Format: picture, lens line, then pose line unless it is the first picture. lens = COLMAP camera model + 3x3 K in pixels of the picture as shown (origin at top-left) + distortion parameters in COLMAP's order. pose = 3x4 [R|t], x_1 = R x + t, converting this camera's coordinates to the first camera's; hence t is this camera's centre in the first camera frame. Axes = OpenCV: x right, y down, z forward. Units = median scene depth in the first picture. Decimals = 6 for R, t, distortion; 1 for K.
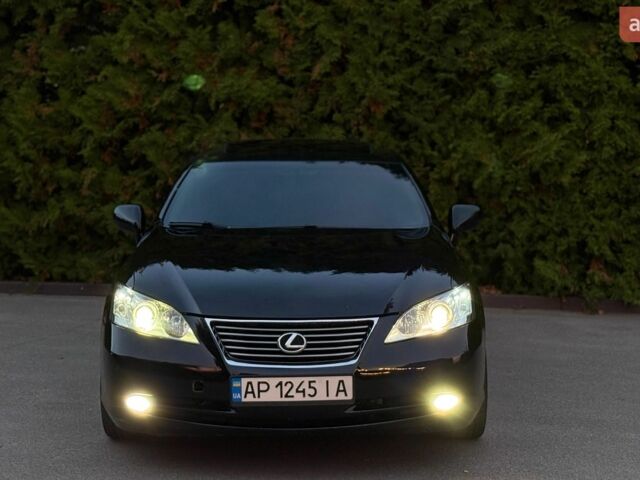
lens RADIAL K [[1252.8, 0, 320.0], [0, 1252.8, 240.0], [0, 0, 1]] dist [0.180254, 0.138295]
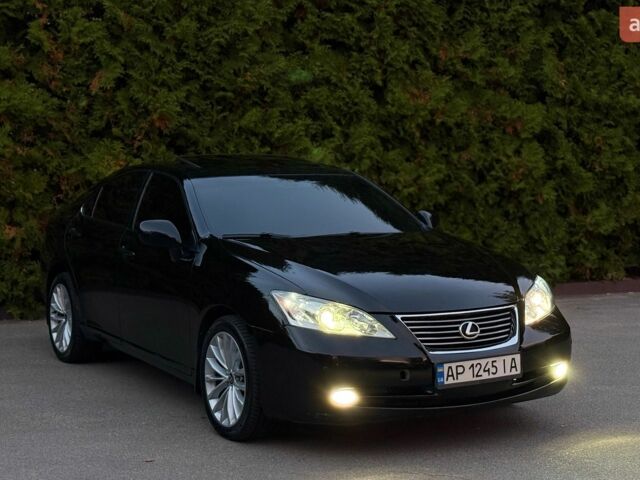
lens RADIAL K [[1252.8, 0, 320.0], [0, 1252.8, 240.0], [0, 0, 1]] dist [0.180254, 0.138295]
pose [[0.856728, -0.042831, 0.513987, -0.401492], [0.046928, 0.998886, 0.005018, -0.007584], [-0.513629, 0.019821, 0.857783, 0.038831]]
